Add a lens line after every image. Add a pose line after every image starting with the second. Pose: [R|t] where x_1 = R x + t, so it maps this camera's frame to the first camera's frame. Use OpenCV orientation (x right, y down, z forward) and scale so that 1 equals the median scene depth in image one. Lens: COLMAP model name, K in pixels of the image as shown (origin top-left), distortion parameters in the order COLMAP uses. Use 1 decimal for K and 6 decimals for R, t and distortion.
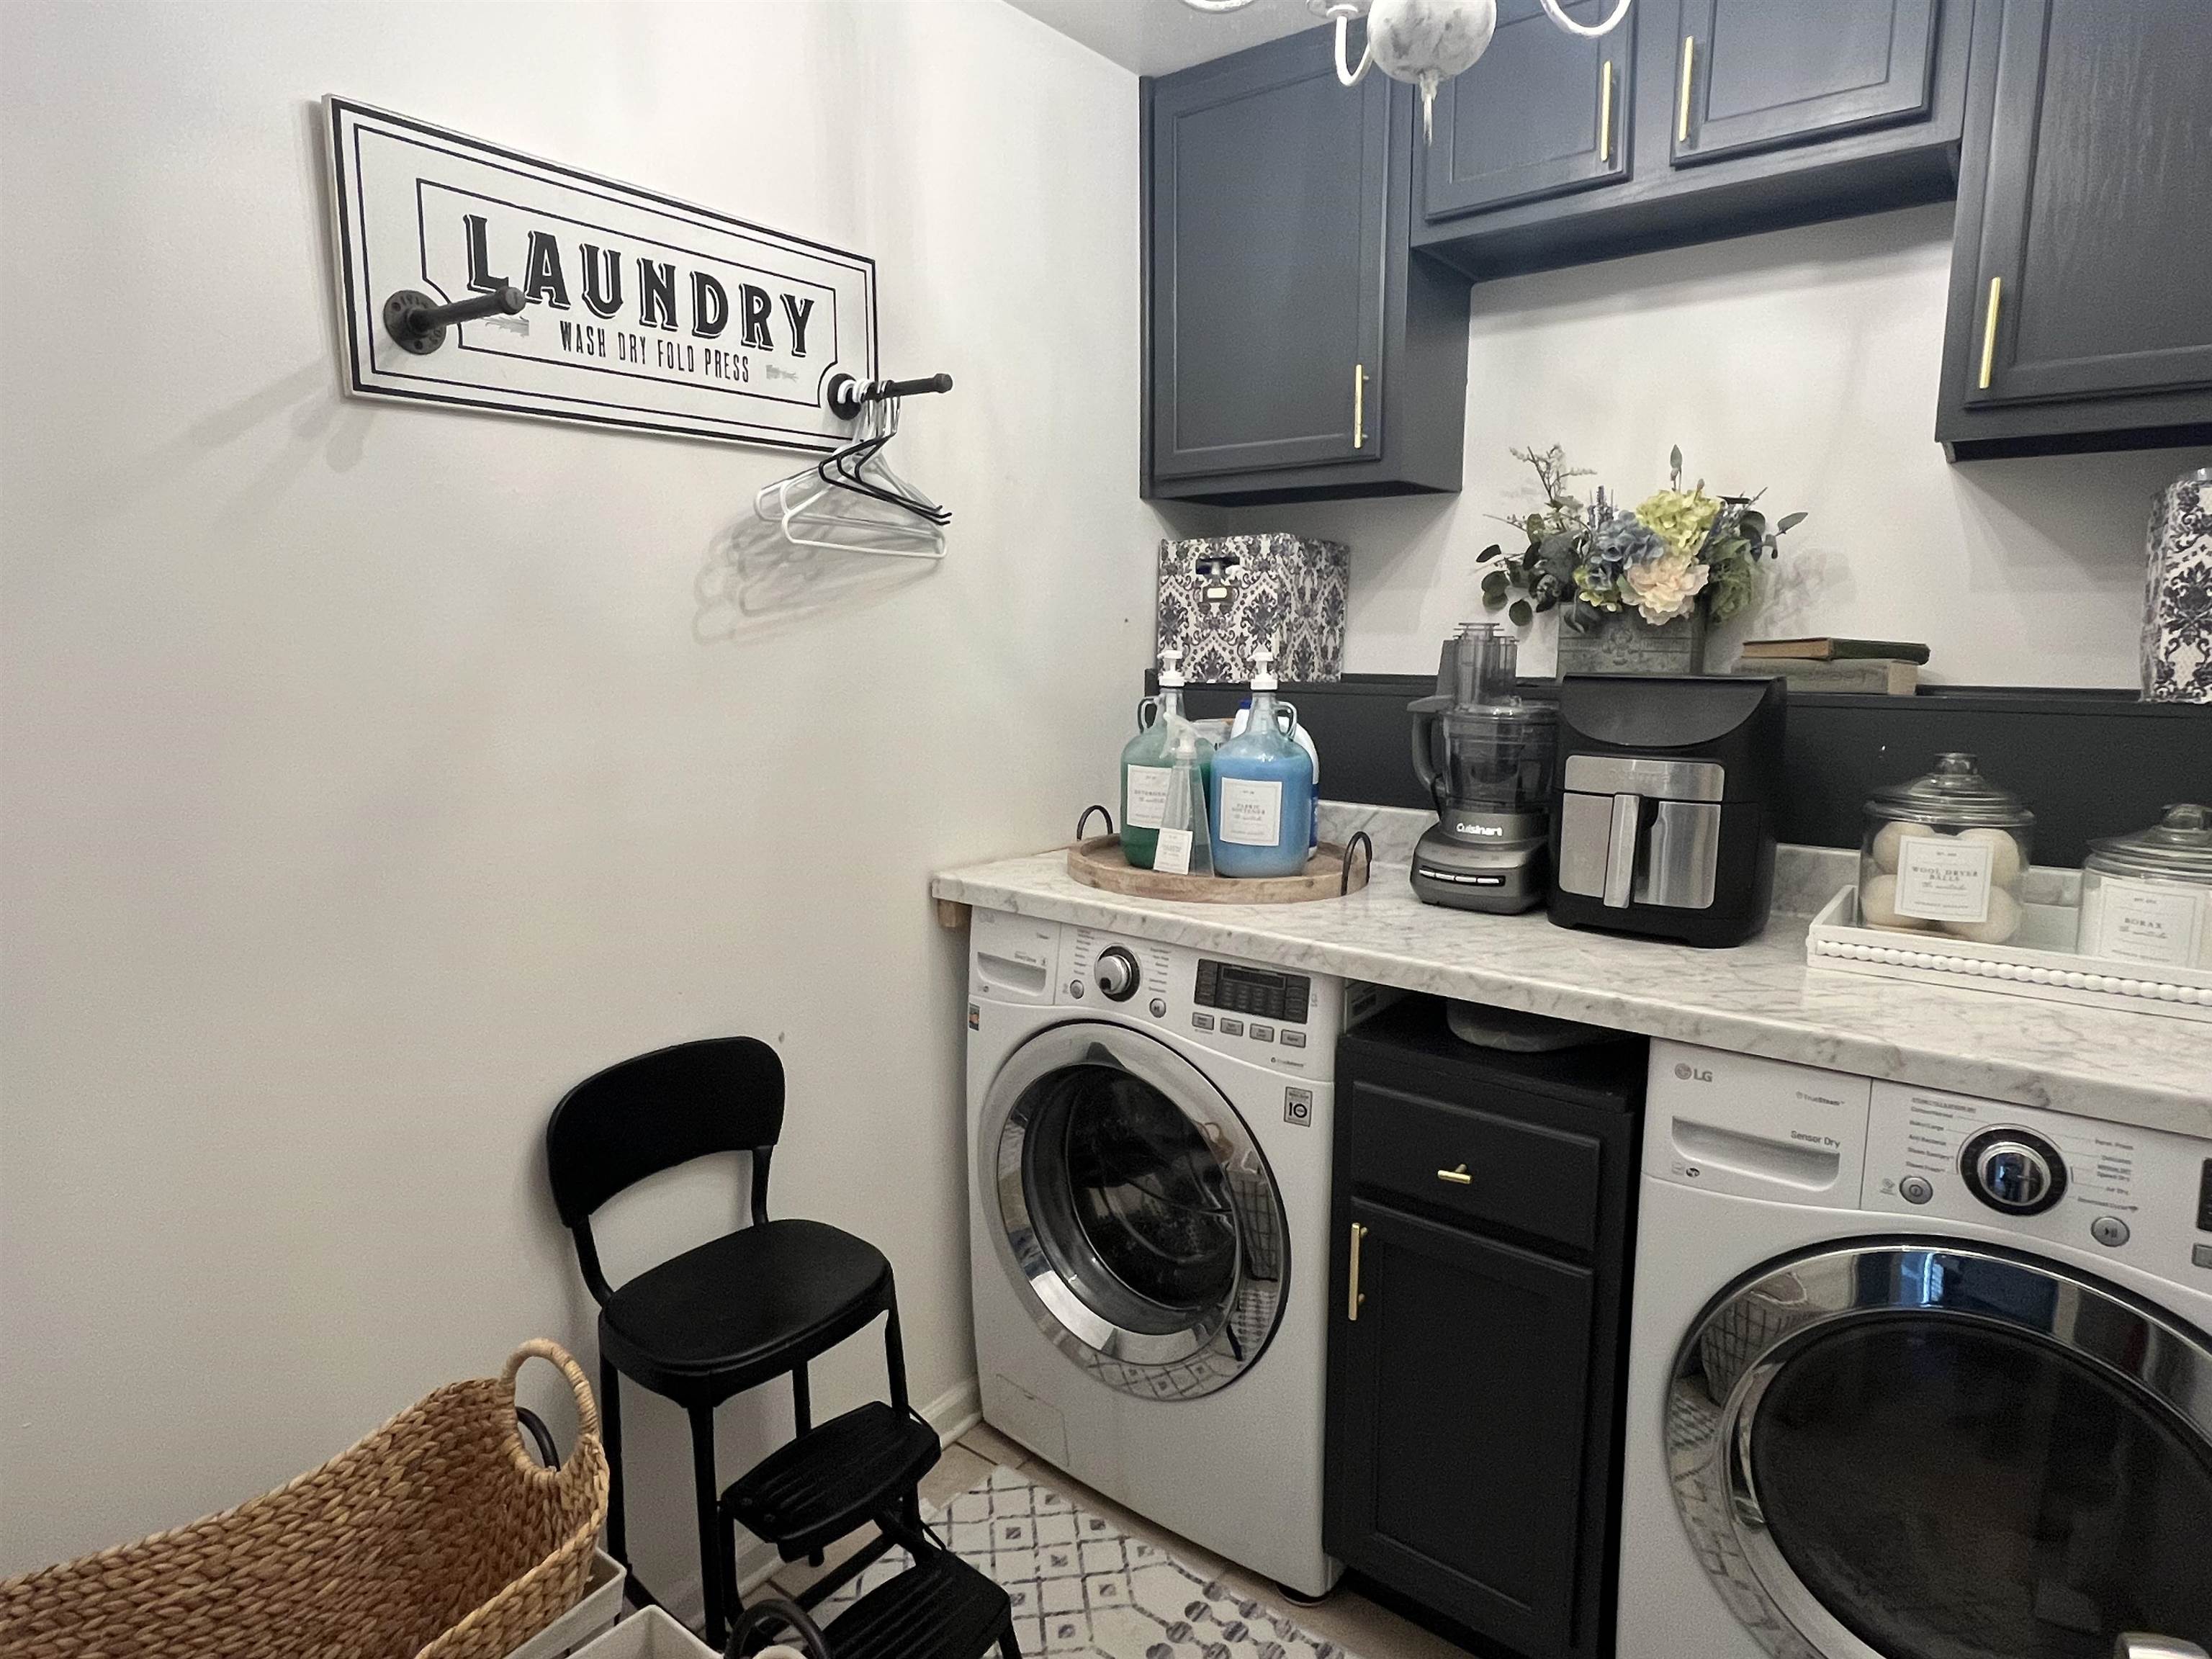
lens RADIAL K [[1237.9, 0, 1106.0], [0, 1237.9, 829.5], [0, 0, 1]] dist [0.003991, -0.001062]
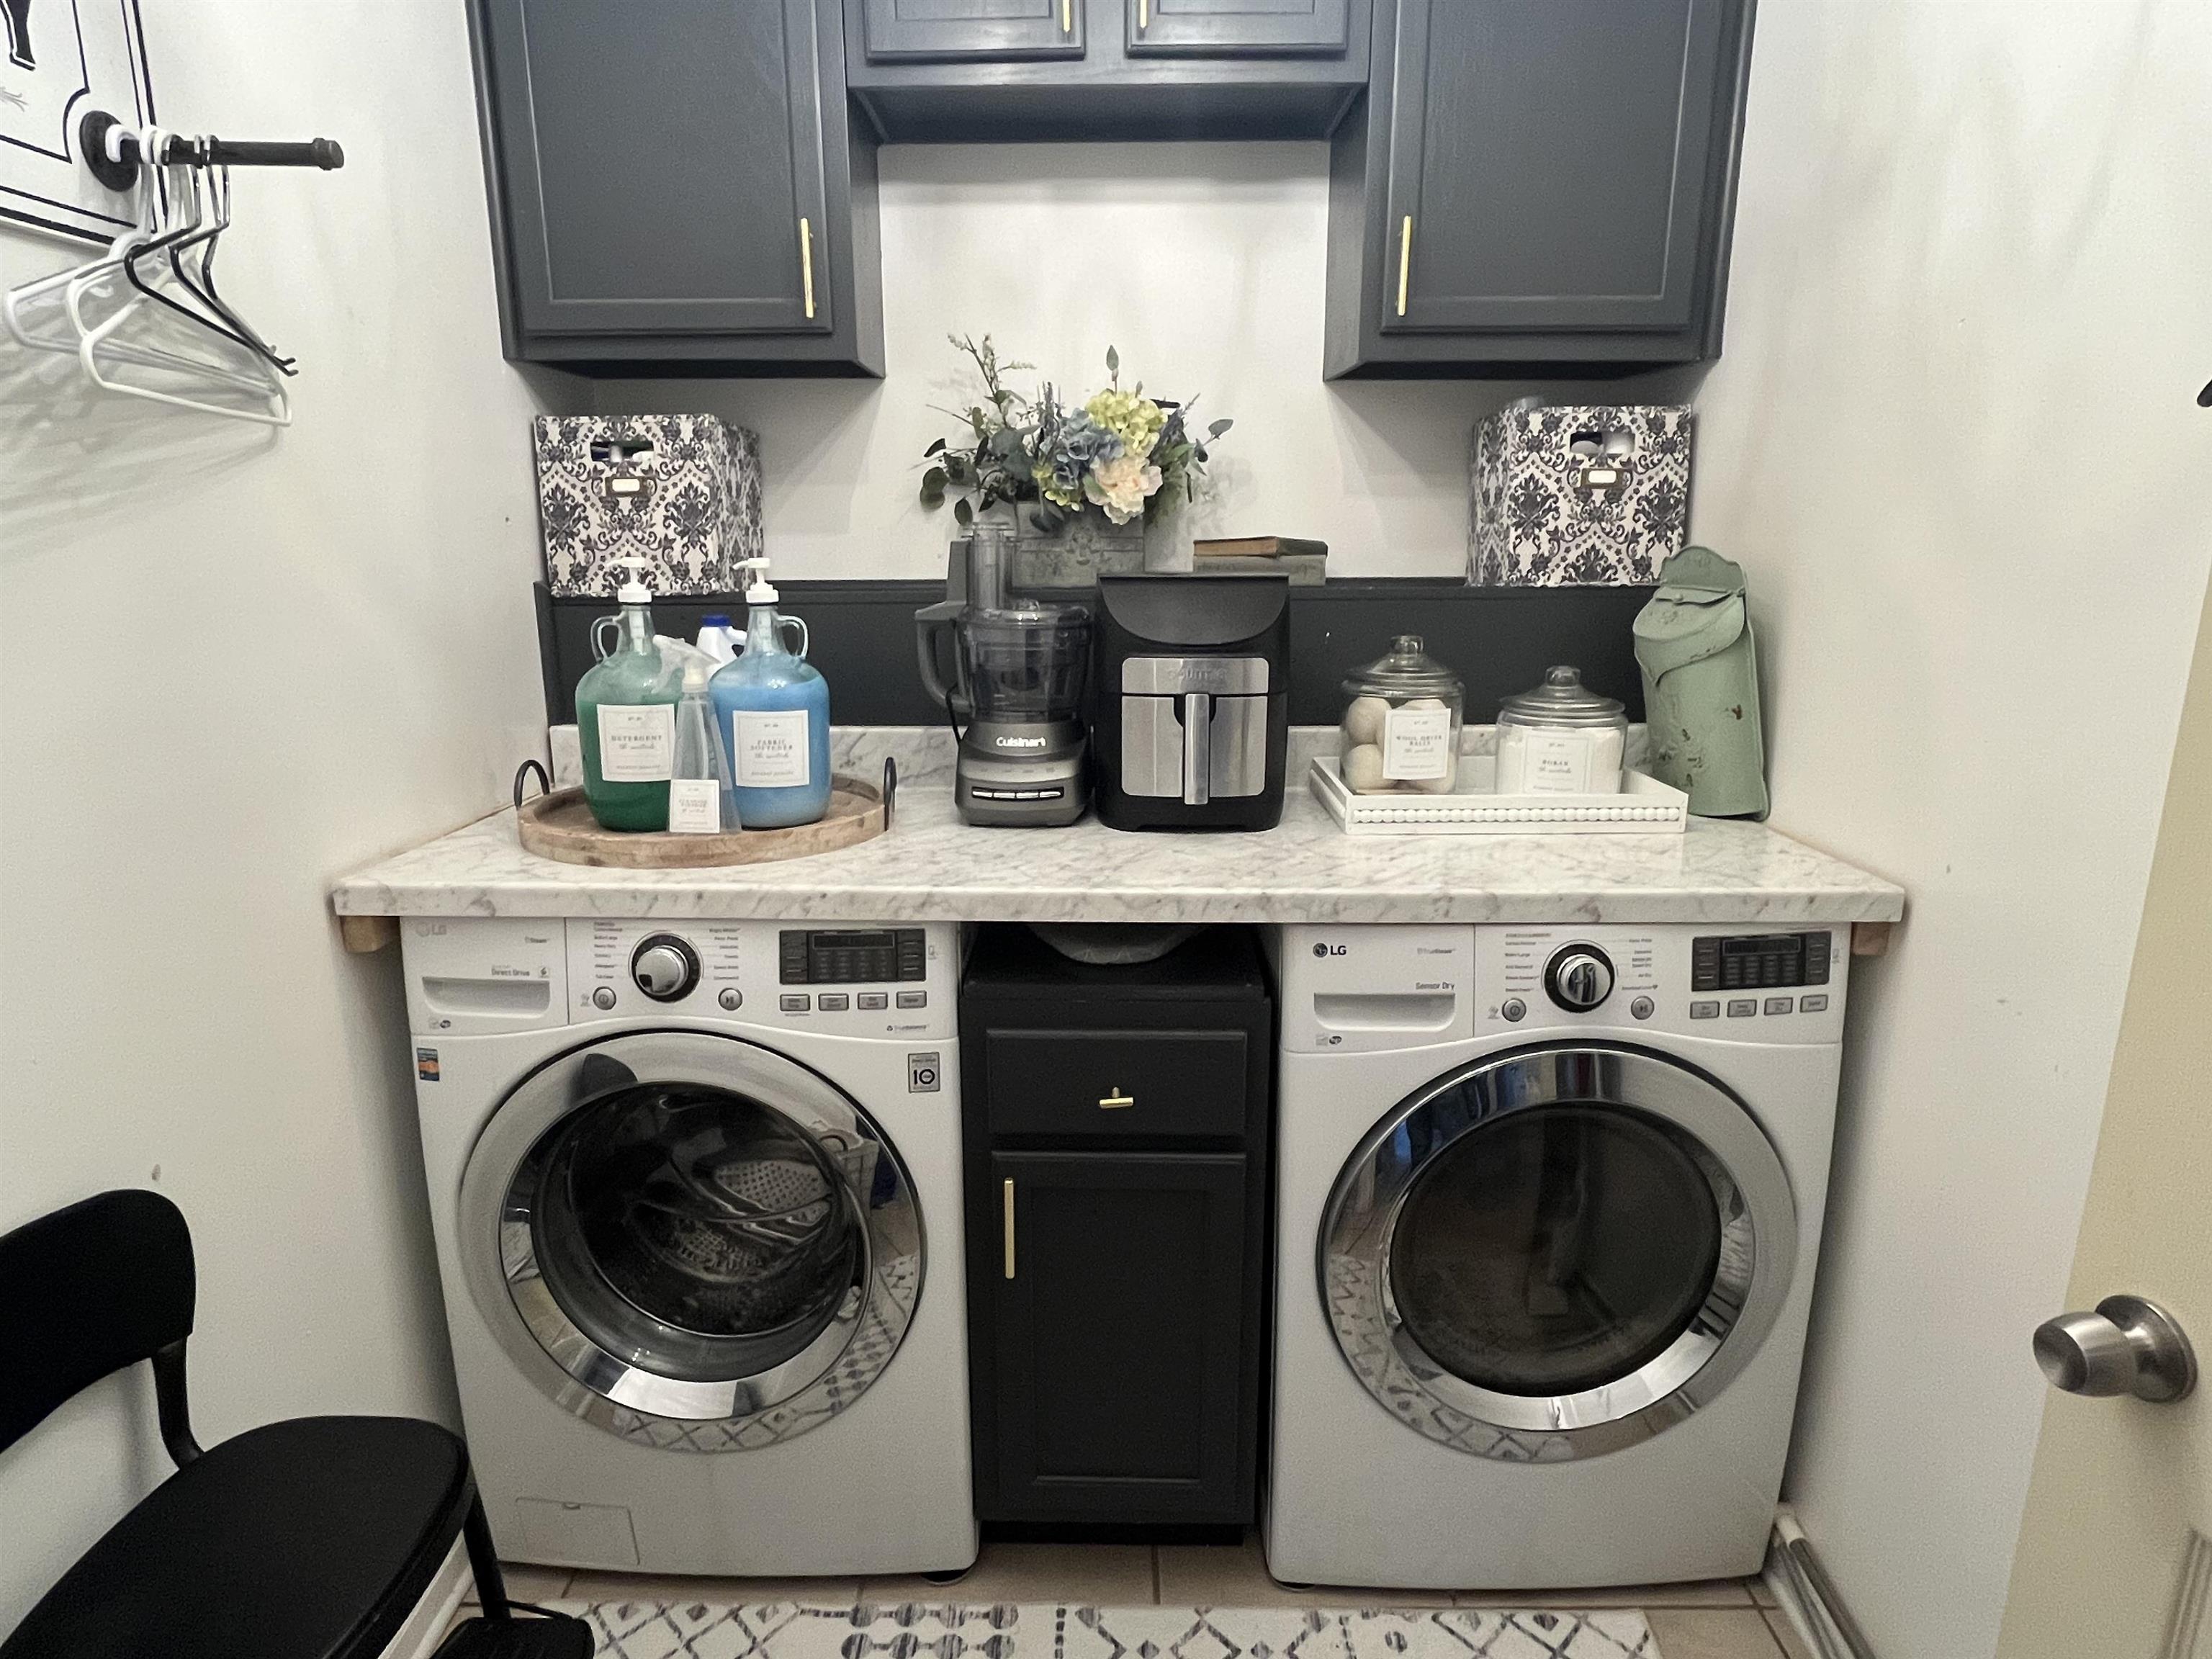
lens RADIAL K [[1236.5, 0, 1106.0], [0, 1236.5, 829.5], [0, 0, 1]] dist [-0.001570, -0.001708]
pose [[0.801479, -0.143456, 0.580562, -0.212702], [0.098668, 0.989218, 0.108220, -0.030194], [-0.589828, -0.029453, 0.806992, 0.192180]]
